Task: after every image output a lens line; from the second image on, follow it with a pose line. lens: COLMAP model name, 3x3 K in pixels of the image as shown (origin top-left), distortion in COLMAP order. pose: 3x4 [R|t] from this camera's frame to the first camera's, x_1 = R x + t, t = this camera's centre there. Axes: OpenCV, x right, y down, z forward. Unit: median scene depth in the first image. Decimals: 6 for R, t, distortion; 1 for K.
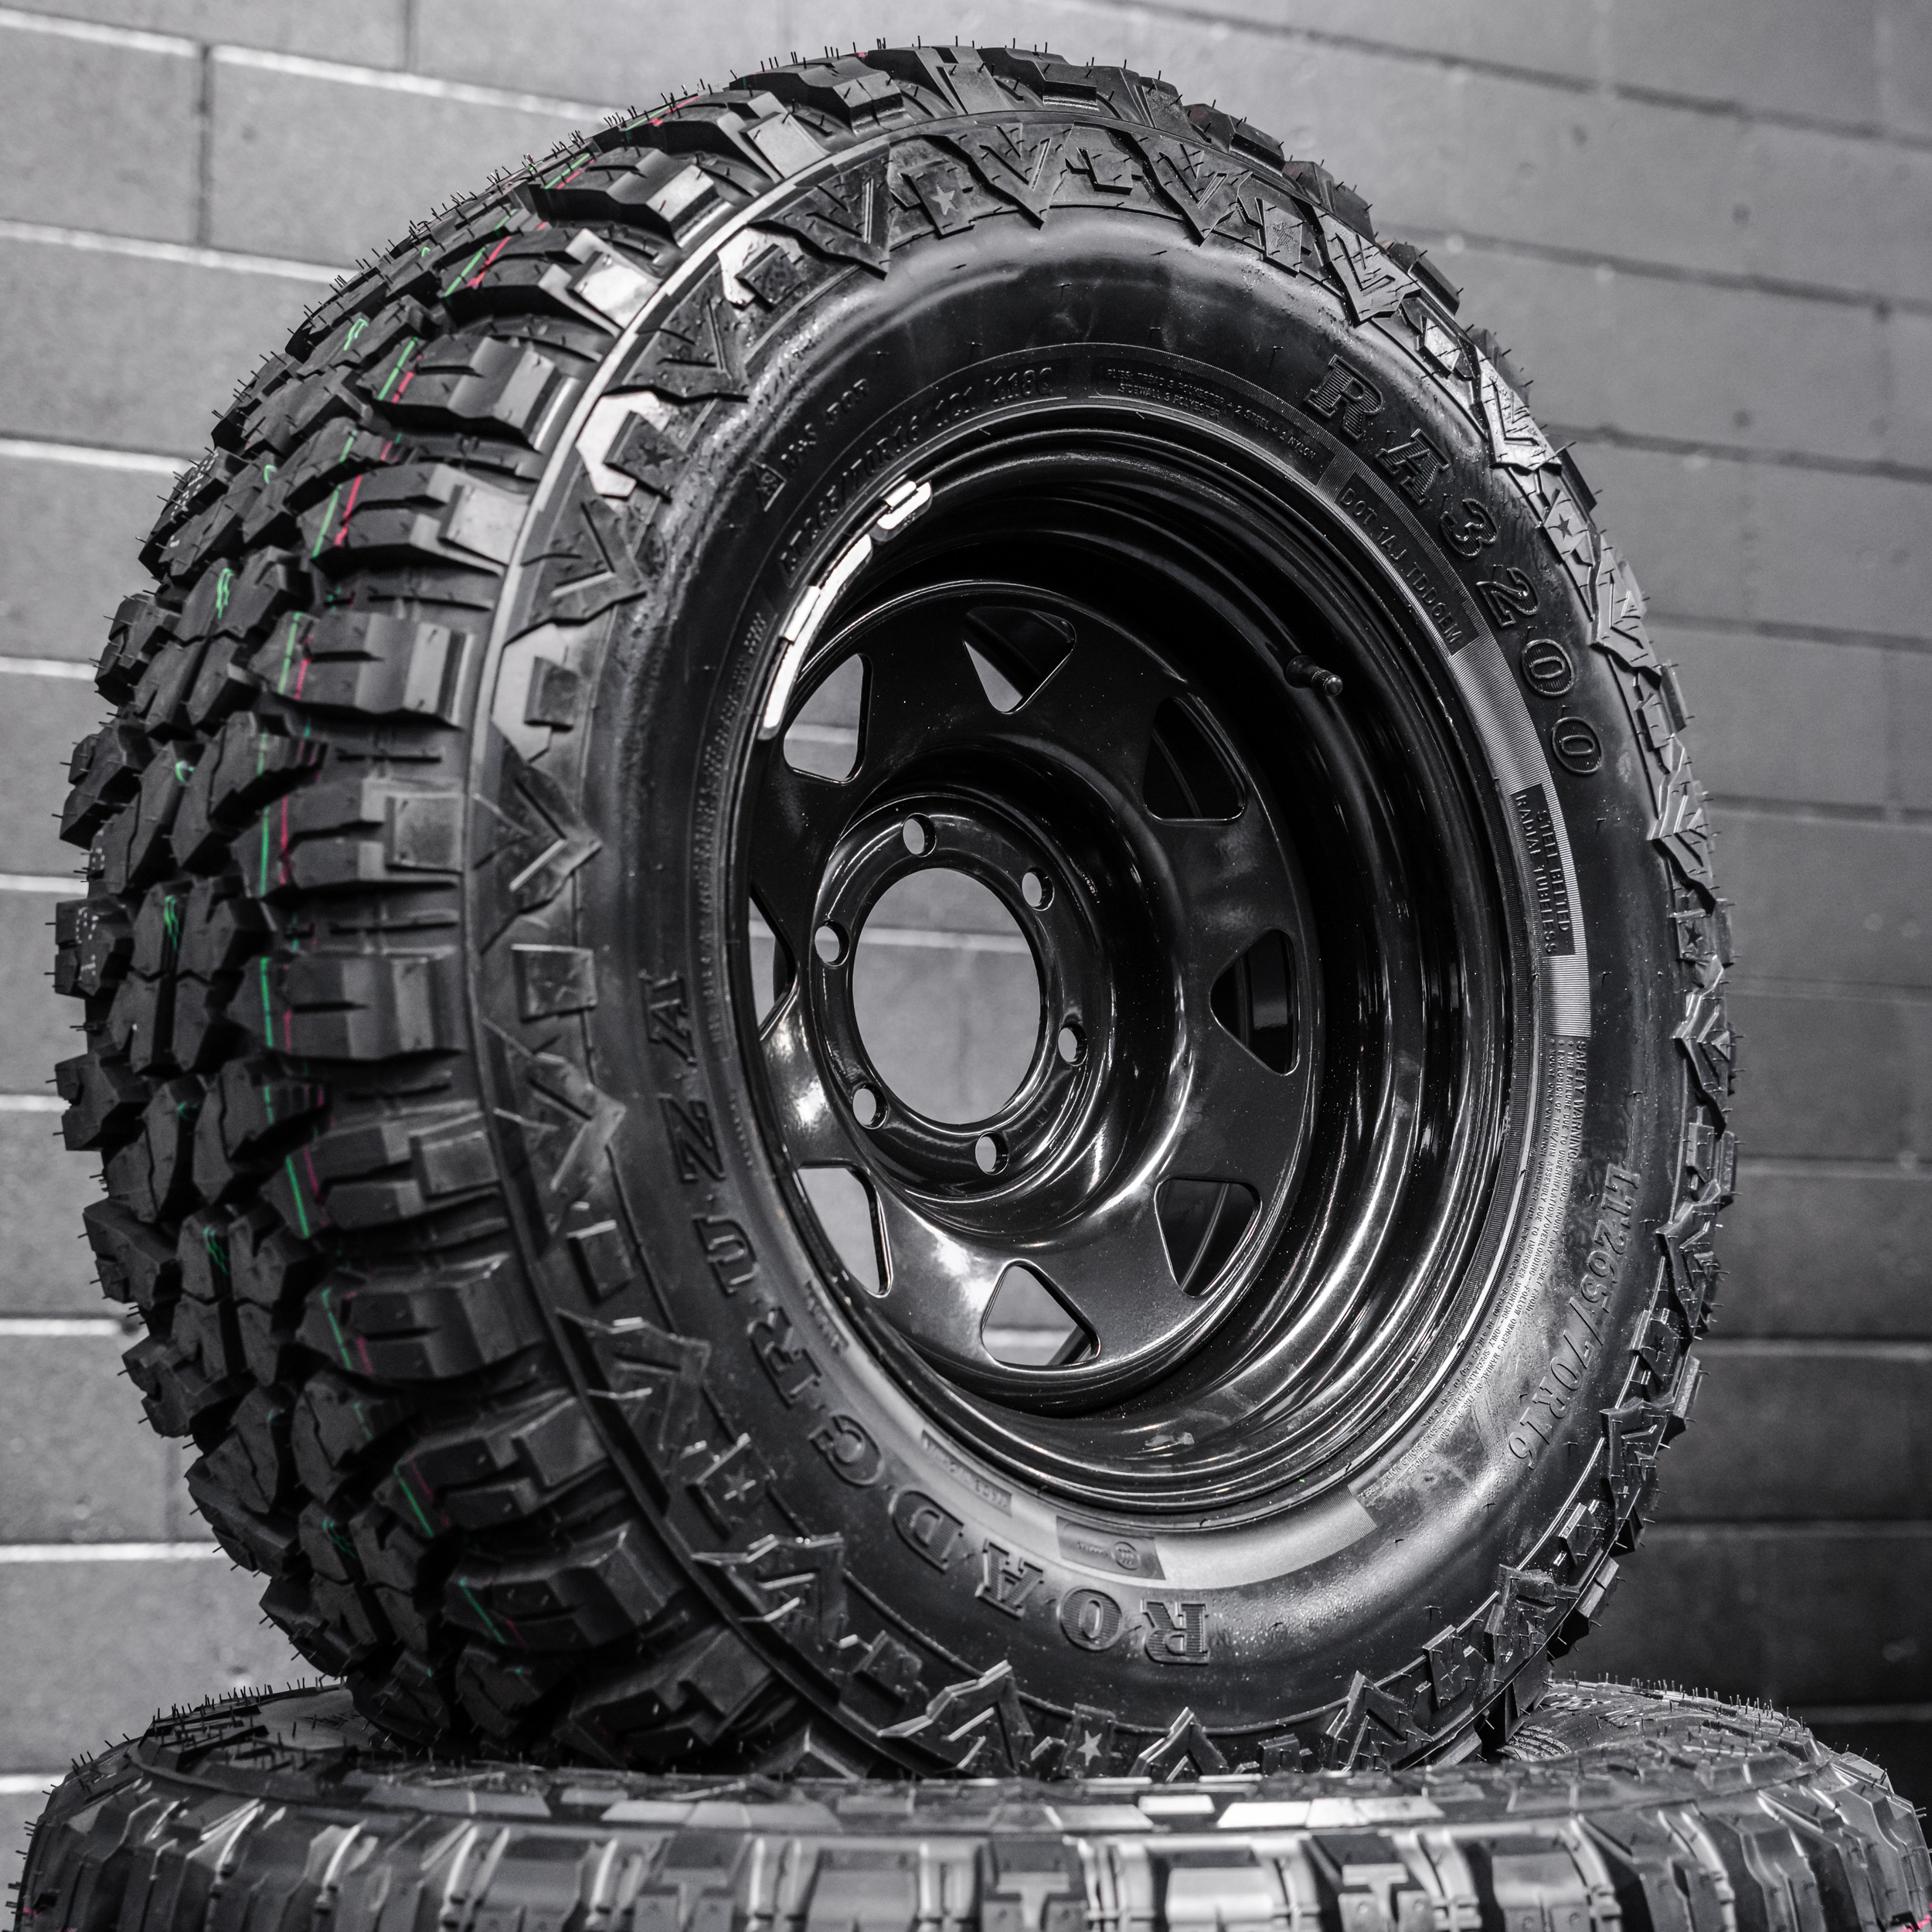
lens RADIAL K [[3864.9, 0, 967.4], [0, 3864.9, 967.0], [0, 0, 1]] dist [0.012893, 0.000000]
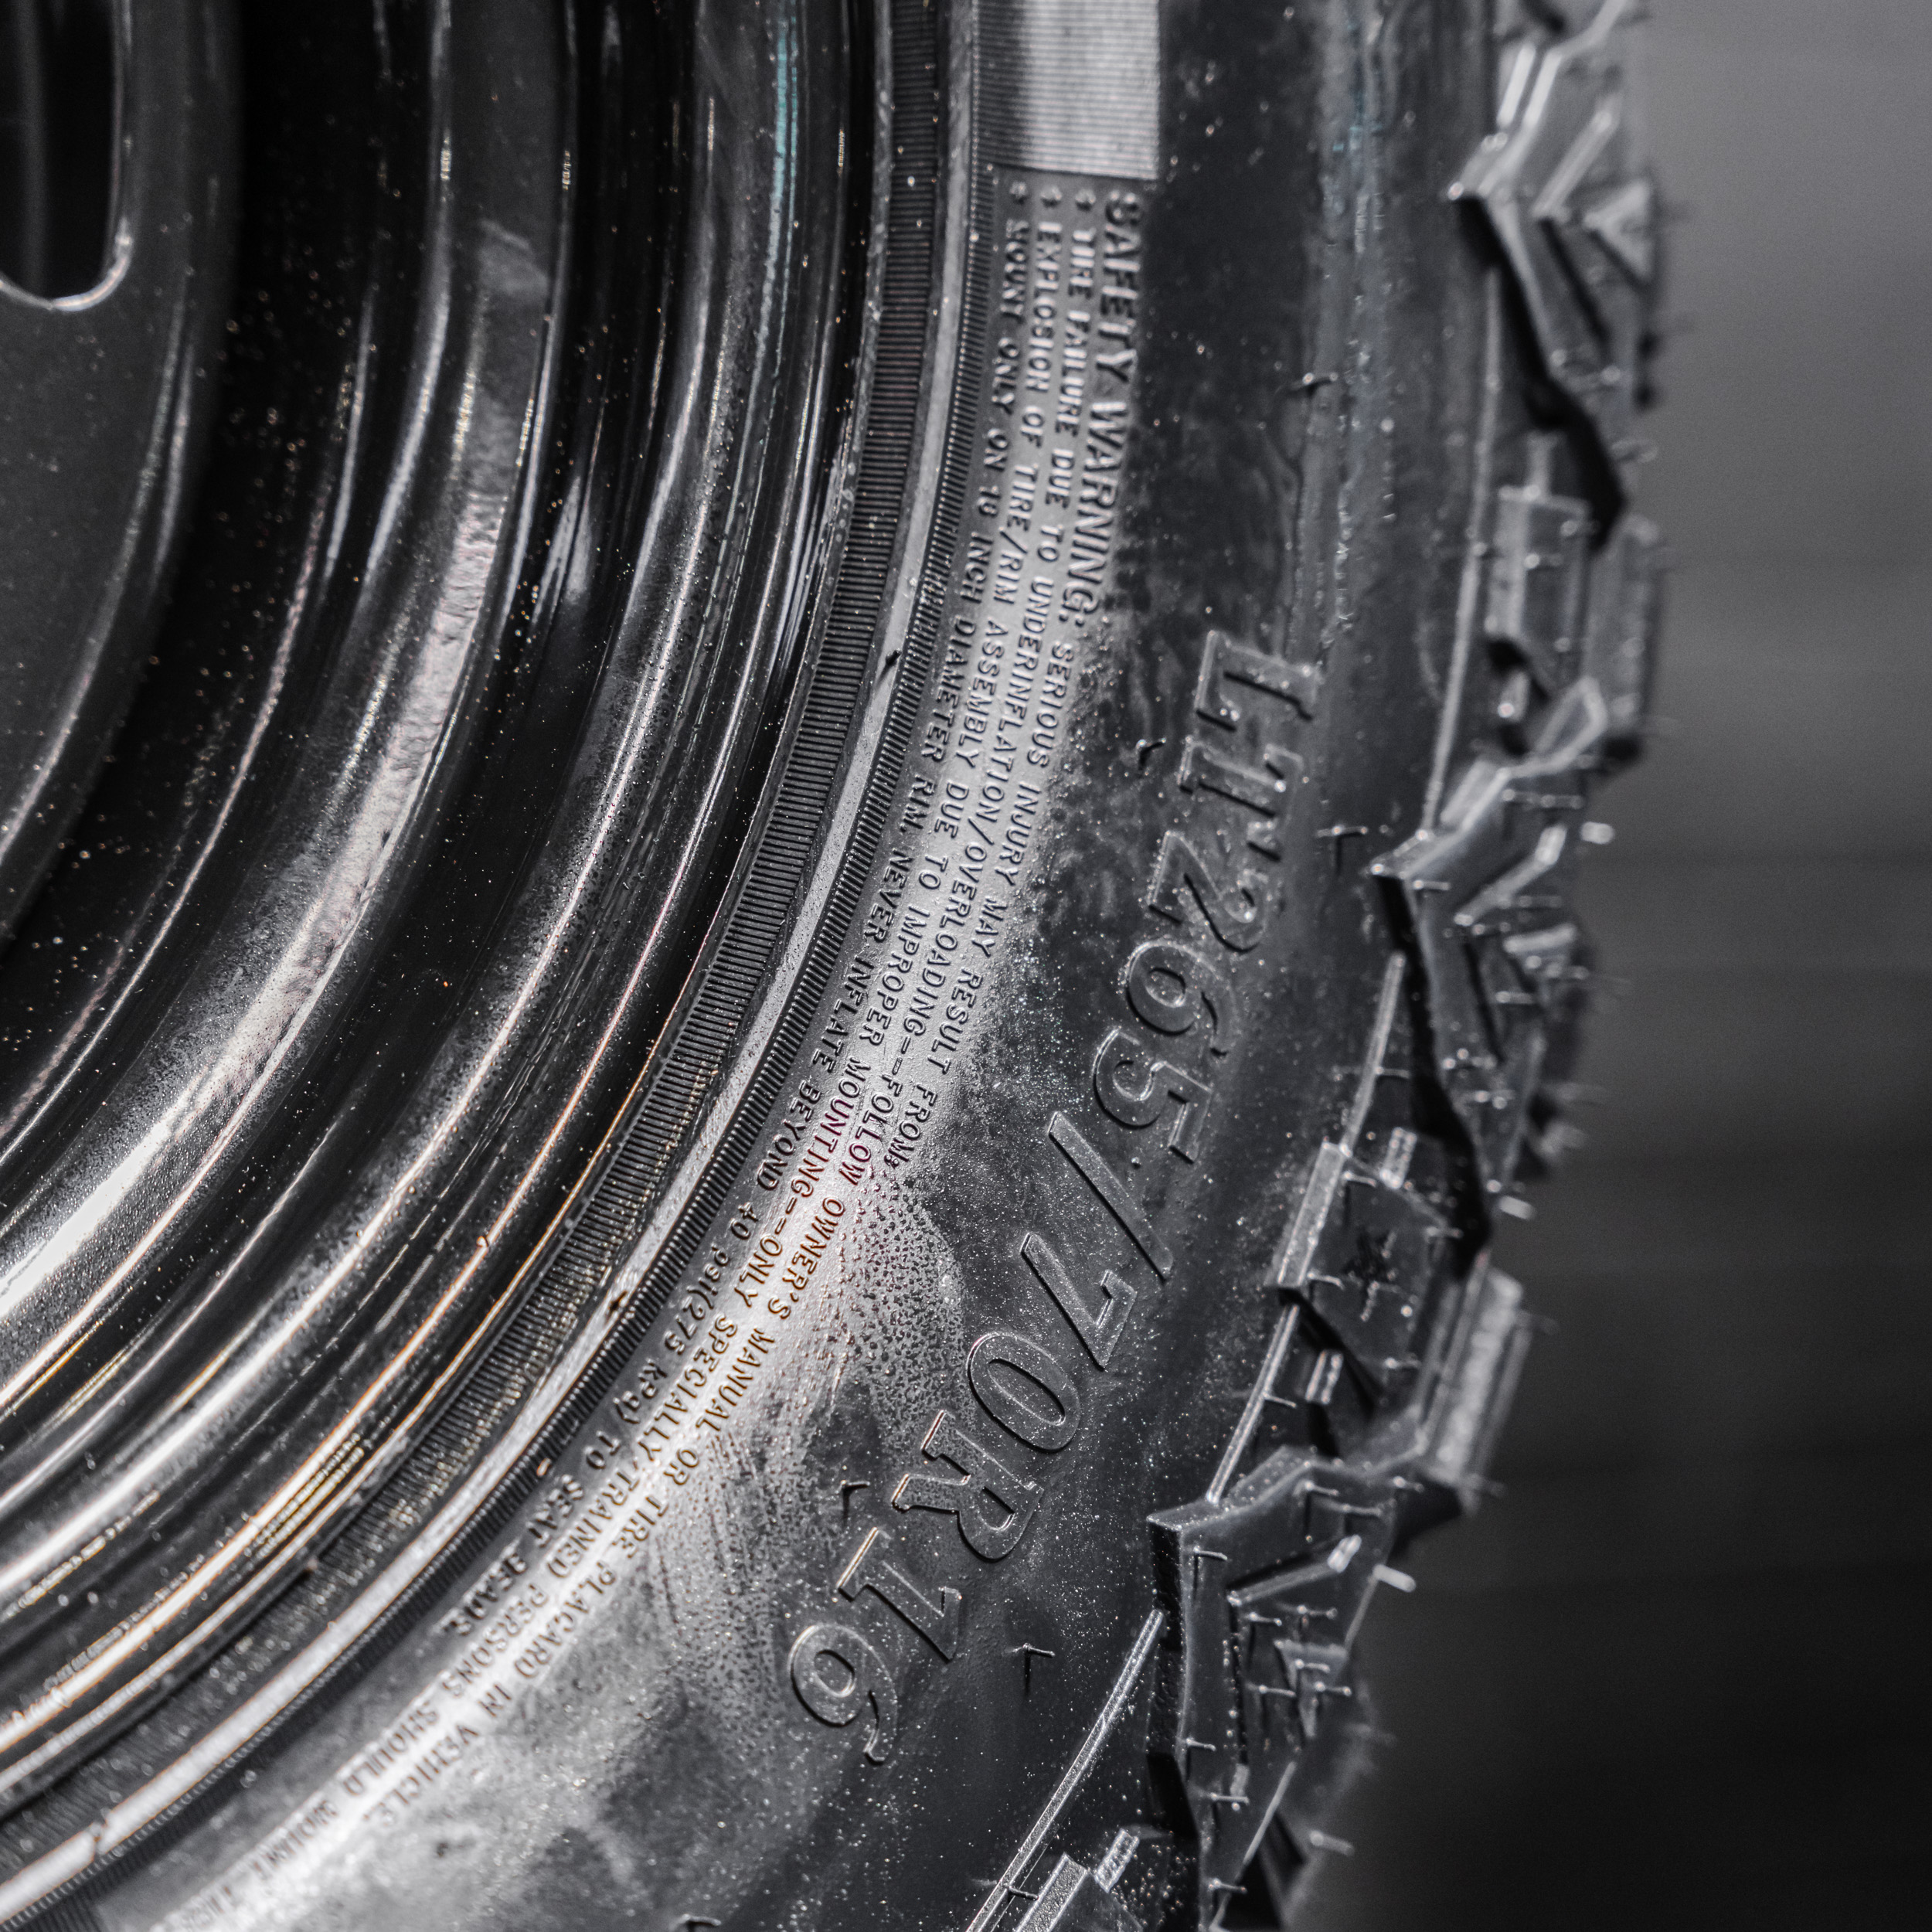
lens RADIAL K [[4555.8, 0, 965.2], [0, 4555.8, 965.9], [0, 0, 1]] dist [0.034331, 0.000000]
pose [[0.998892, 0.002110, 0.047011, 0.132397], [-0.008303, 0.991223, 0.131940, 0.031330], [-0.046320, -0.132184, 0.990142, 0.667878]]
